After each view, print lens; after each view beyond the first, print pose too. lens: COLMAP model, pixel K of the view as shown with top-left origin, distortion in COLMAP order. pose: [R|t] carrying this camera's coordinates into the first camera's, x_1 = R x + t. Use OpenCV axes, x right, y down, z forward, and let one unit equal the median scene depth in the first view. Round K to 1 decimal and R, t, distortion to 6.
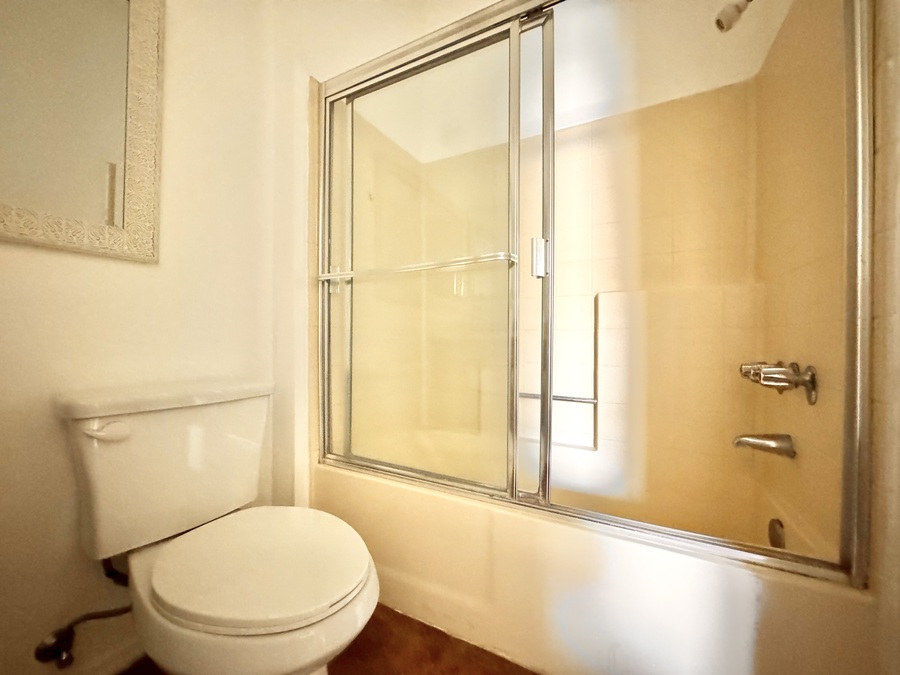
lens RADIAL K [[356.7, 0, 448.0], [0, 356.7, 338.5], [0, 0, 1]] dist [-0.002483, 0.000088]
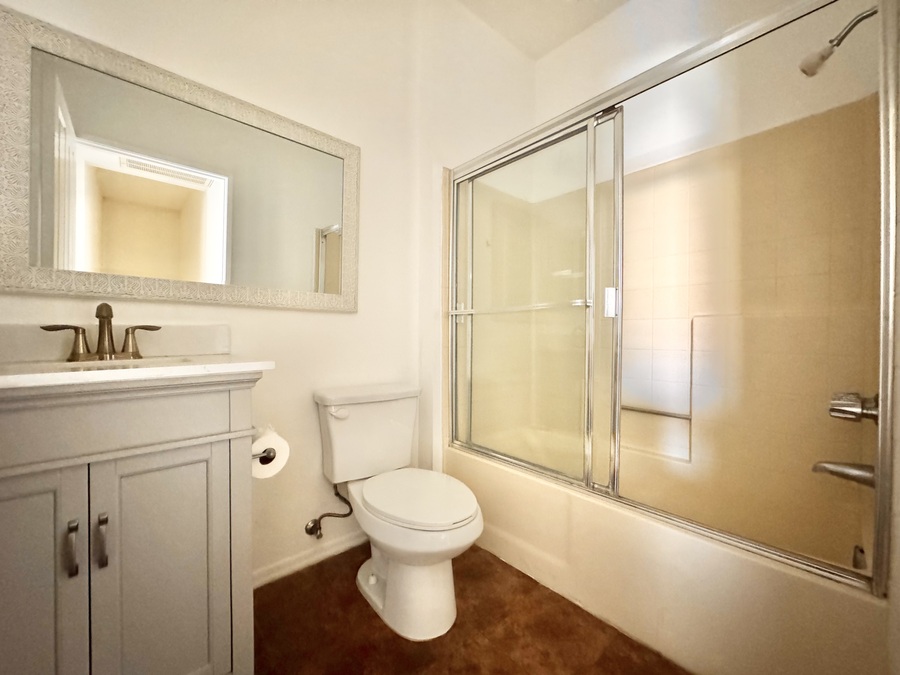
lens RADIAL K [[356.7, 0, 450.3], [0, 356.7, 337.1], [0, 0, 1]] dist [-0.002483, 0.000088]
pose [[0.939348, 0.003602, -0.342947, 0.144663], [-0.002278, 0.999988, 0.004263, -0.097880], [0.342958, -0.003223, 0.939345, -0.369333]]
